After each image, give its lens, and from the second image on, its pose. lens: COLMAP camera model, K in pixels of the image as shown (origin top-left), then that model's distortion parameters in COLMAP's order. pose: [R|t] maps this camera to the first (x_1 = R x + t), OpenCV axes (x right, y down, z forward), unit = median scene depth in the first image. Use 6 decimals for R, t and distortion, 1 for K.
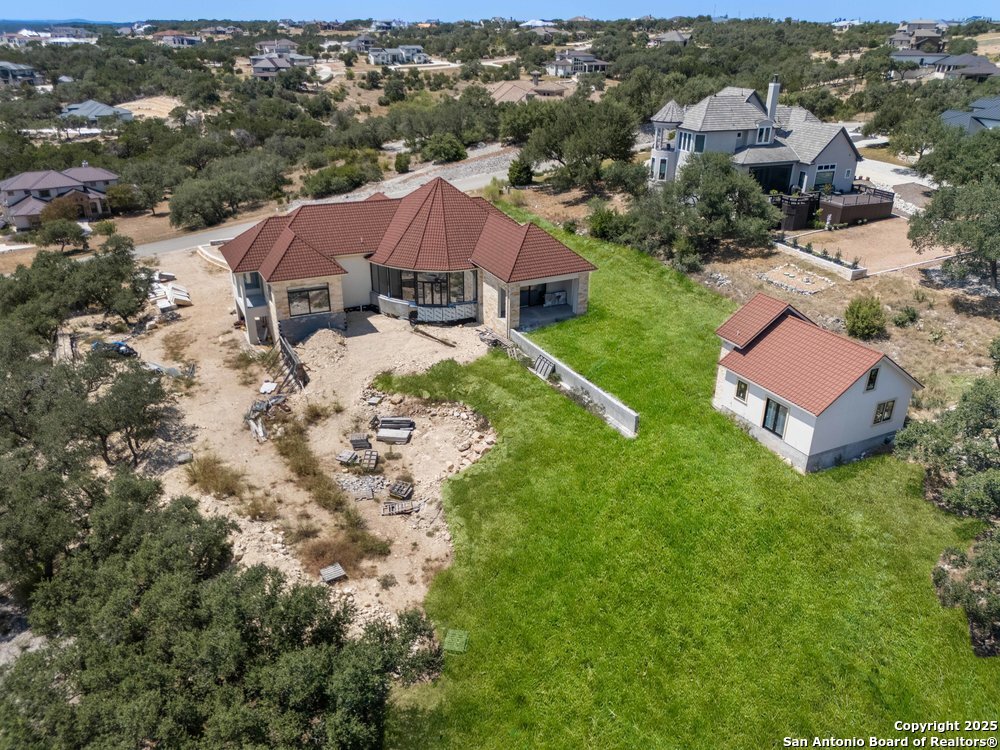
lens RADIAL K [[744.7, 0, 501.7], [0, 744.7, 370.6], [0, 0, 1]] dist [0.077835, -0.081624]
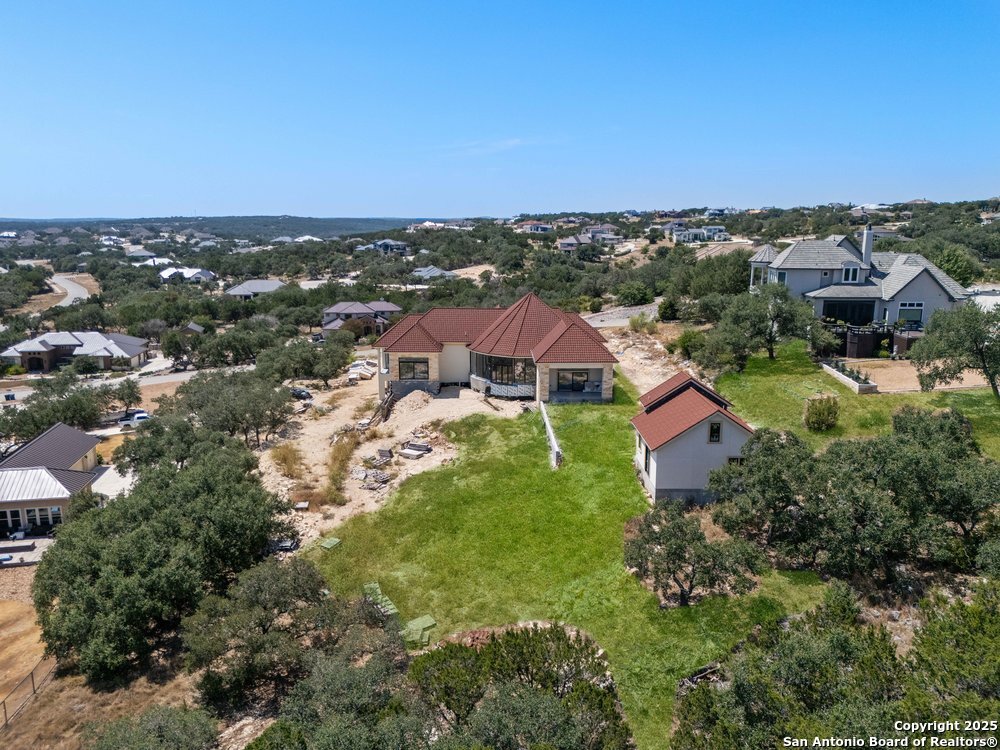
lens RADIAL K [[744.7, 0, 501.7], [0, 744.7, 370.6], [0, 0, 1]] dist [0.077835, -0.081624]
pose [[0.901185, 0.076790, -0.426577, 0.307535], [-0.170987, 0.967348, -0.187089, 0.089173], [0.398282, 0.241541, 0.884890, -0.098145]]
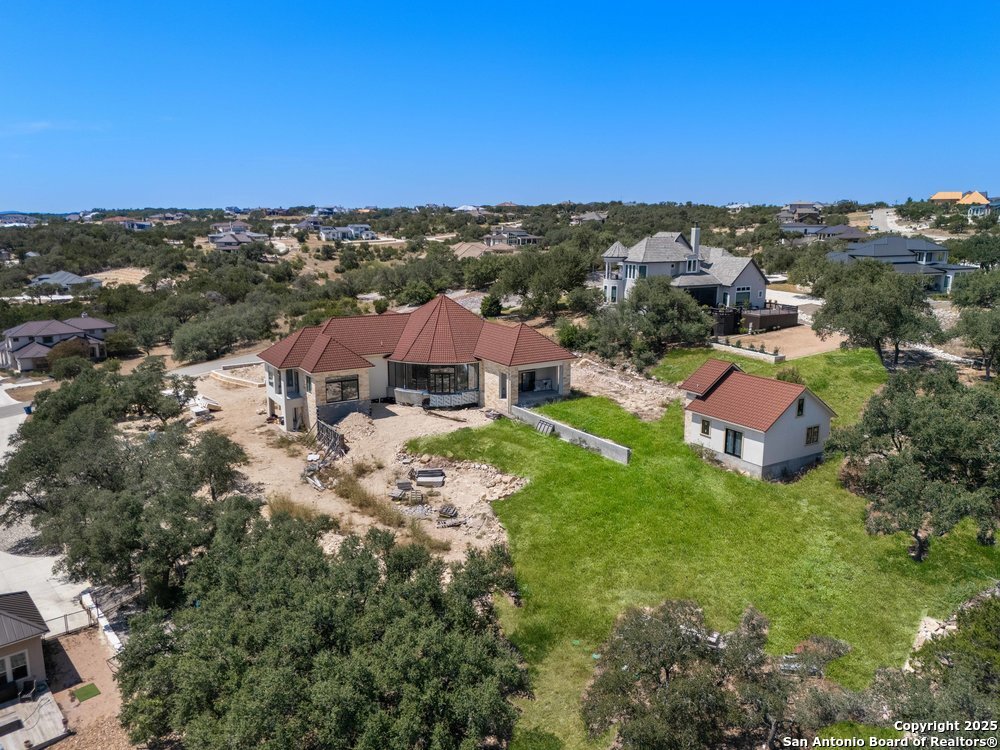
lens RADIAL K [[744.7, 0, 501.7], [0, 744.7, 370.6], [0, 0, 1]] dist [0.077835, -0.081624]
pose [[0.995457, -0.026221, 0.091525, -0.072009], [0.045820, 0.974620, -0.219125, 0.097295], [-0.083457, 0.222324, 0.971394, -0.122458]]
